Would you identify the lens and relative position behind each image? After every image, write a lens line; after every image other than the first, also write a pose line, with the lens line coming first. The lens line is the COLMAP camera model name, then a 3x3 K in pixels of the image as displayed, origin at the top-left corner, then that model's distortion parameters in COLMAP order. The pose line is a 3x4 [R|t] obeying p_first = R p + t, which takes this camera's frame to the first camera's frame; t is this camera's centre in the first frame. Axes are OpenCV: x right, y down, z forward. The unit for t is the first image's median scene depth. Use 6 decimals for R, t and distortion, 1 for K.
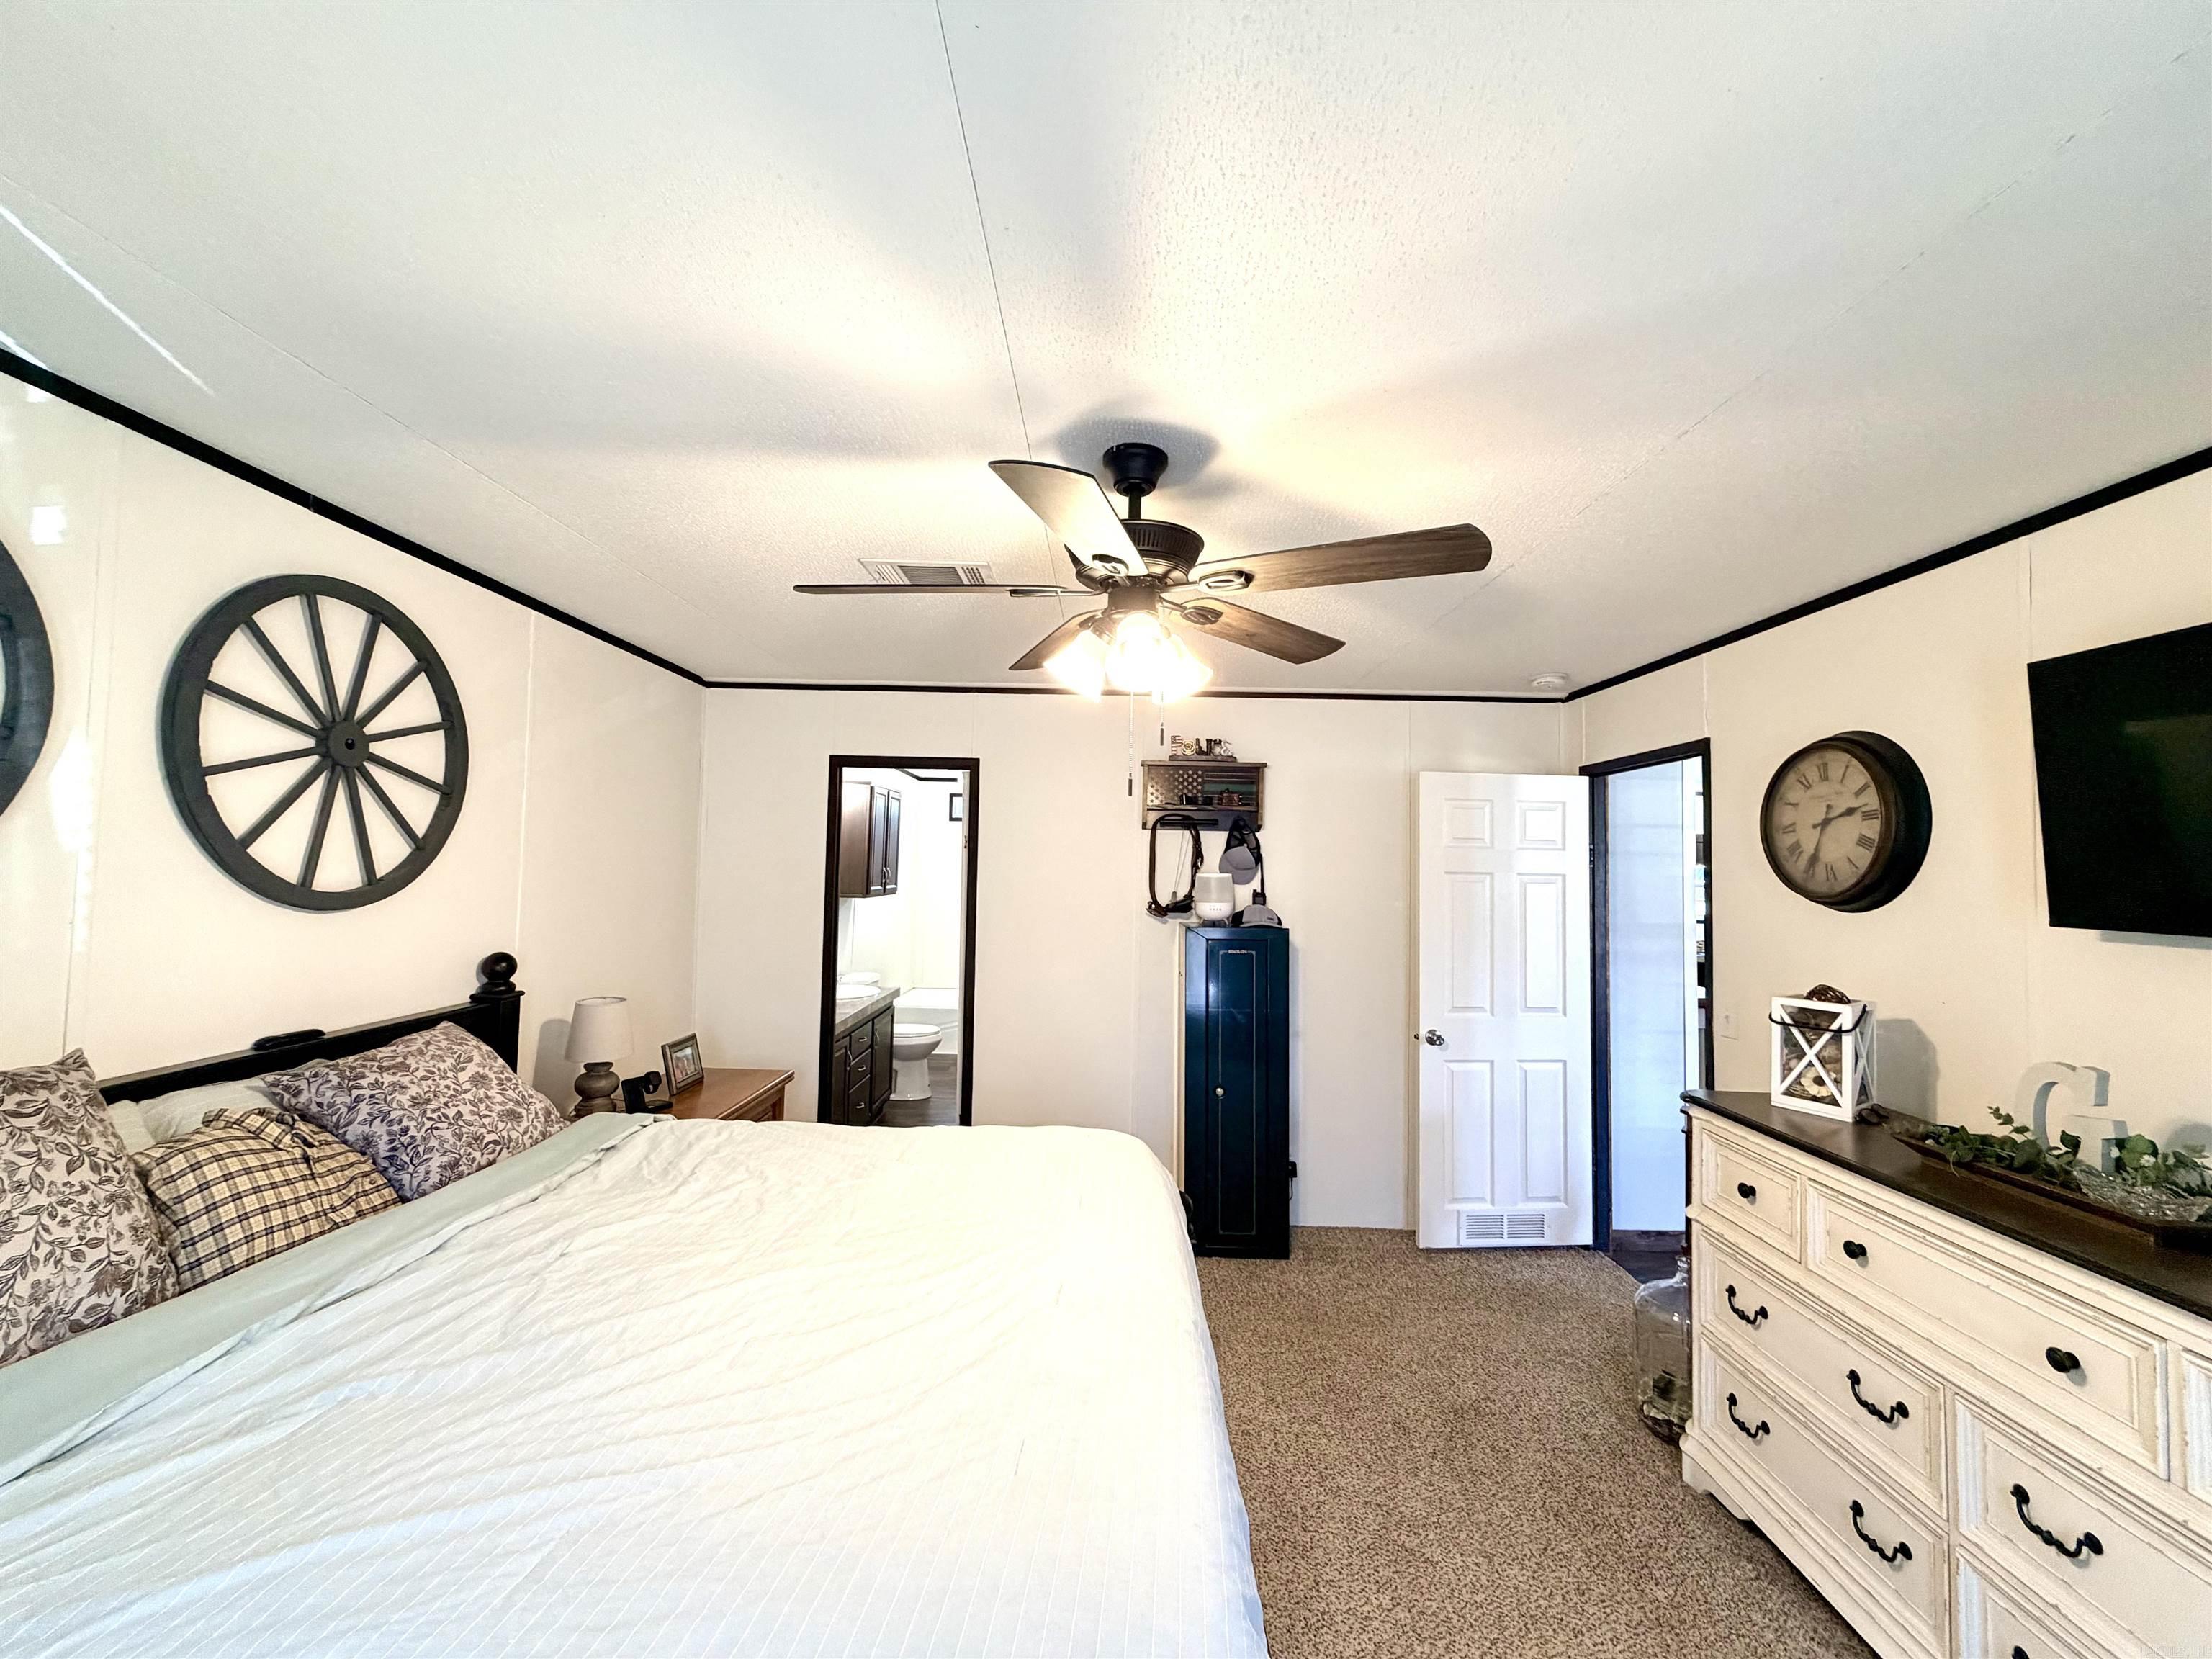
lens RADIAL K [[882.4, 0, 1107.4], [0, 882.4, 822.1], [0, 0, 1]] dist [0.000239, 0.000199]
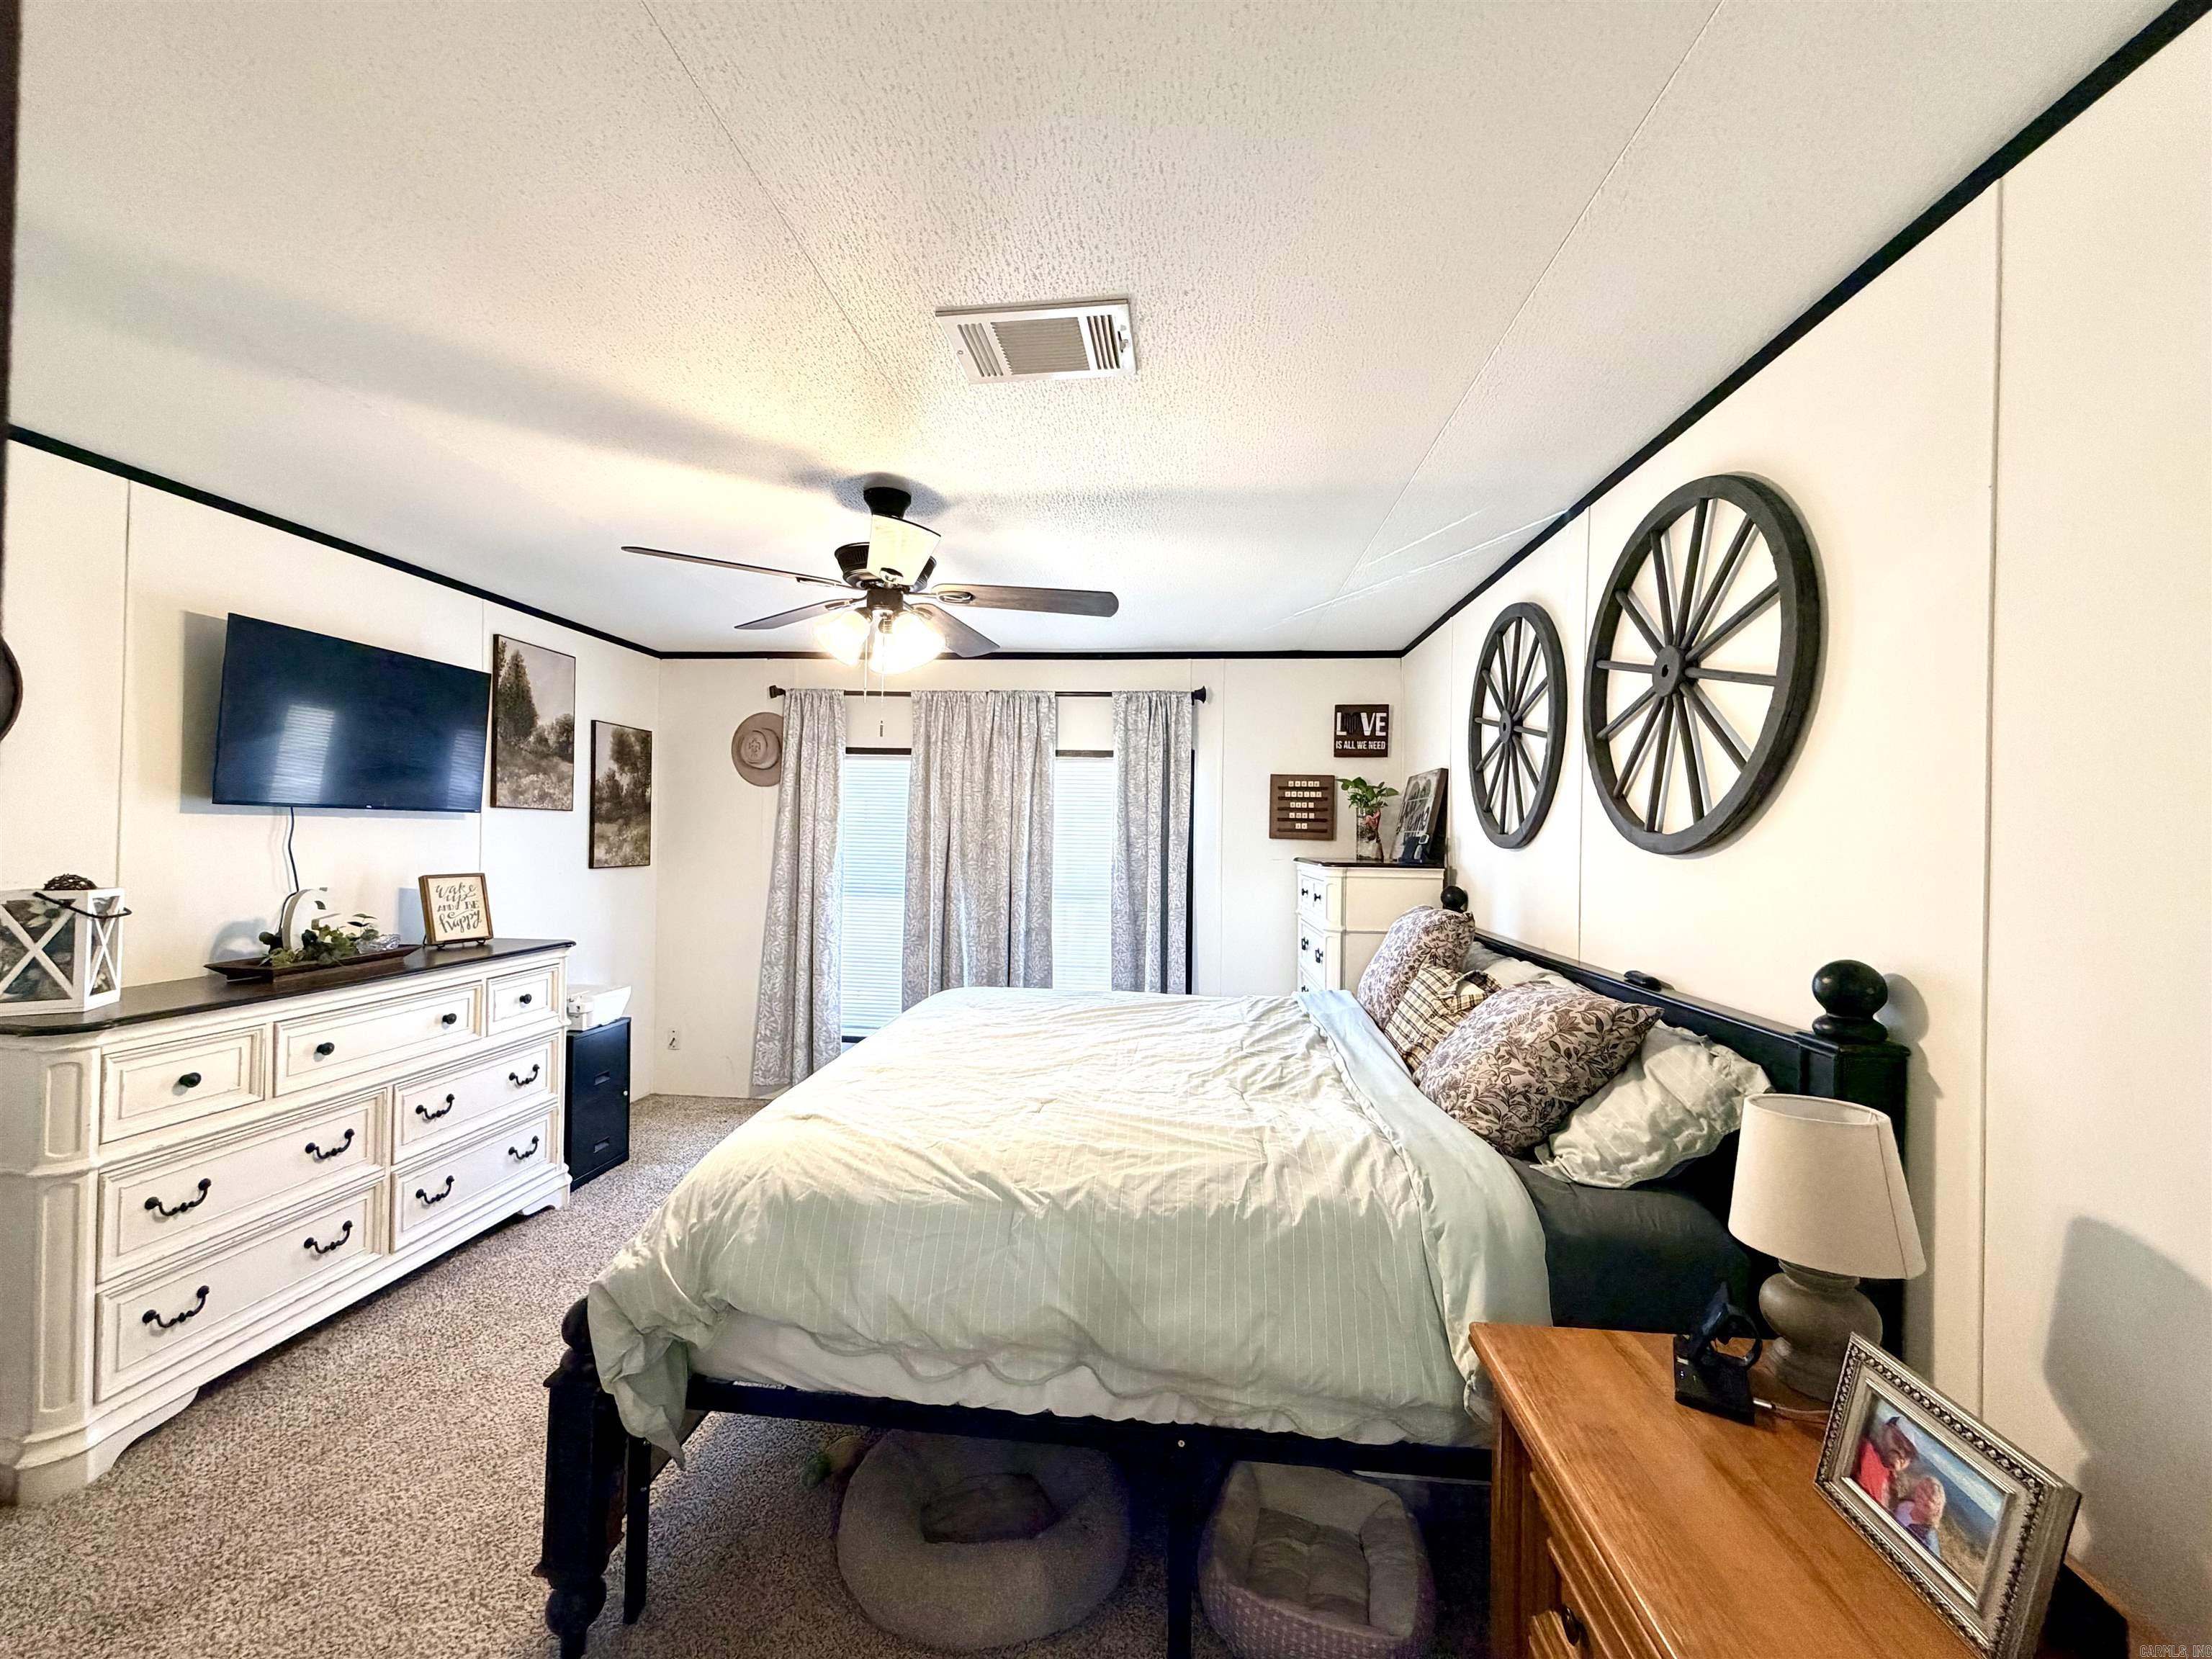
lens RADIAL K [[882.4, 0, 1103.9], [0, 882.4, 821.1], [0, 0, 1]] dist [0.000239, 0.000199]
pose [[-0.993876, -0.040337, 0.102880, -0.387187], [-0.045826, 0.997618, -0.051559, 0.136622], [-0.100555, -0.055957, -0.993357, 1.931553]]
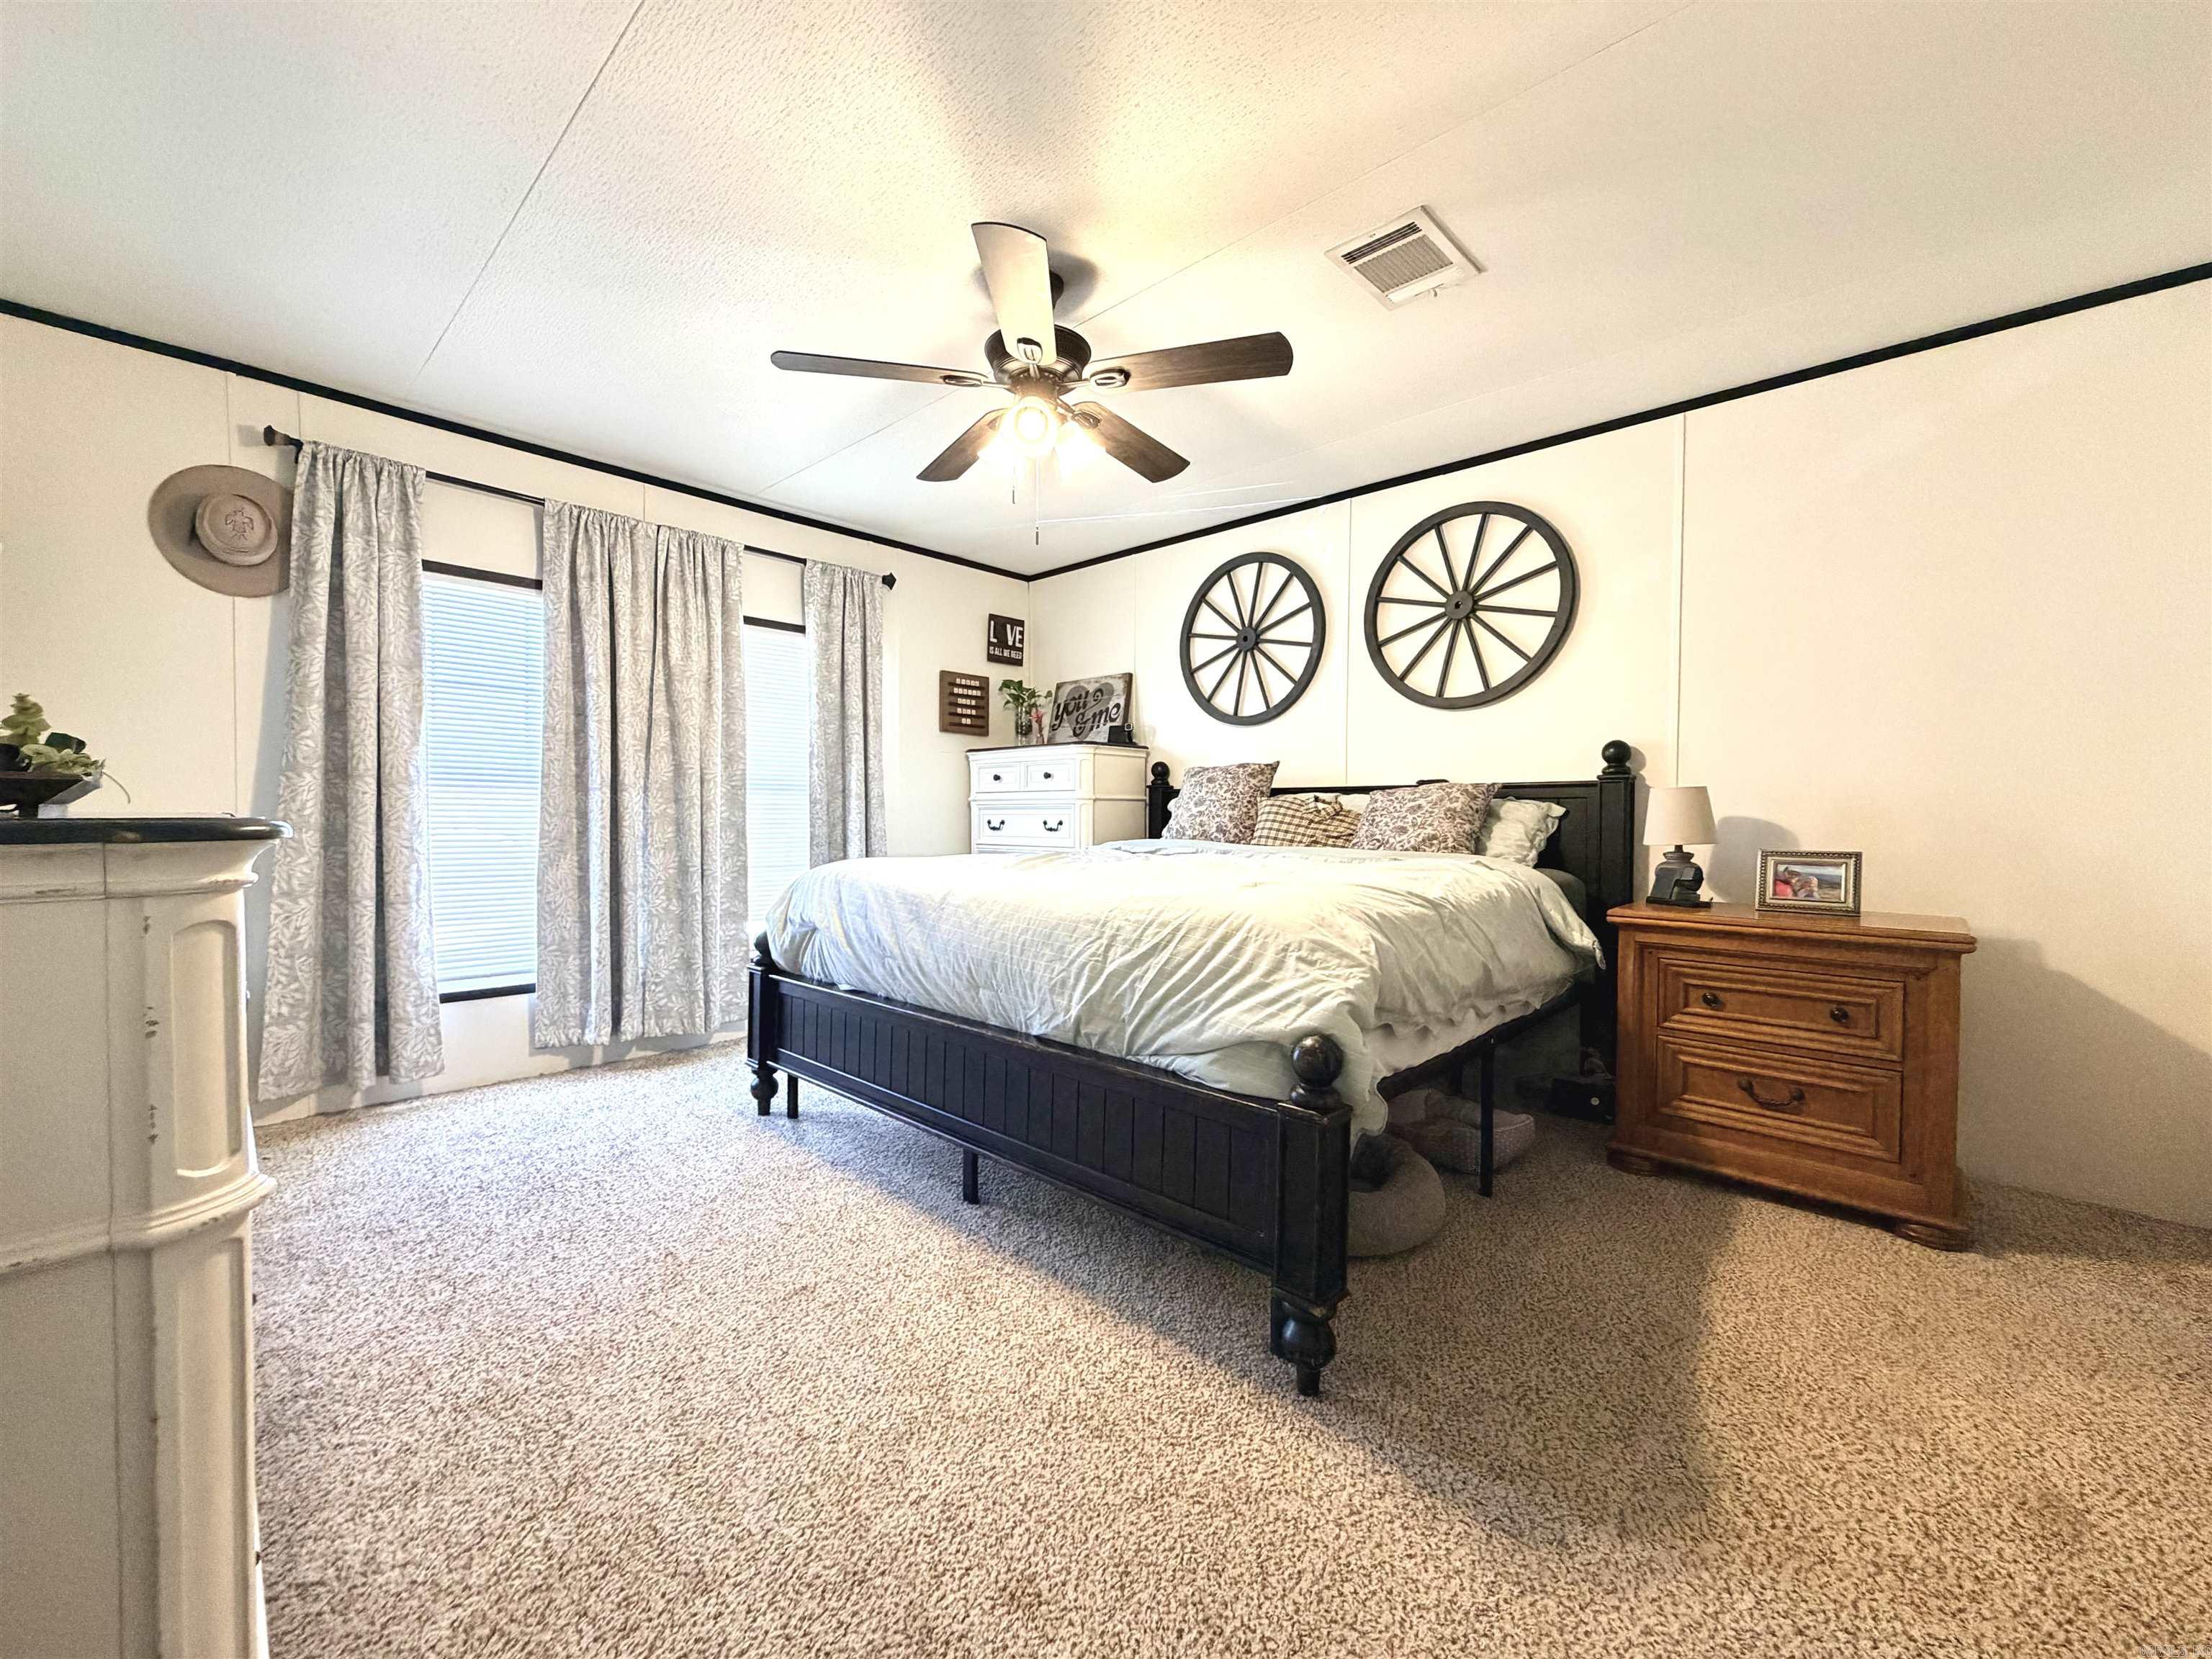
lens RADIAL K [[882.4, 0, 1089.6], [0, 882.4, 831.4], [0, 0, 1]] dist [0.000239, 0.000199]
pose [[-0.694019, -0.013934, -0.719821, 0.742585], [0.005590, 0.999678, -0.024741, 0.354733], [0.719935, -0.021195, -0.693718, 1.611223]]
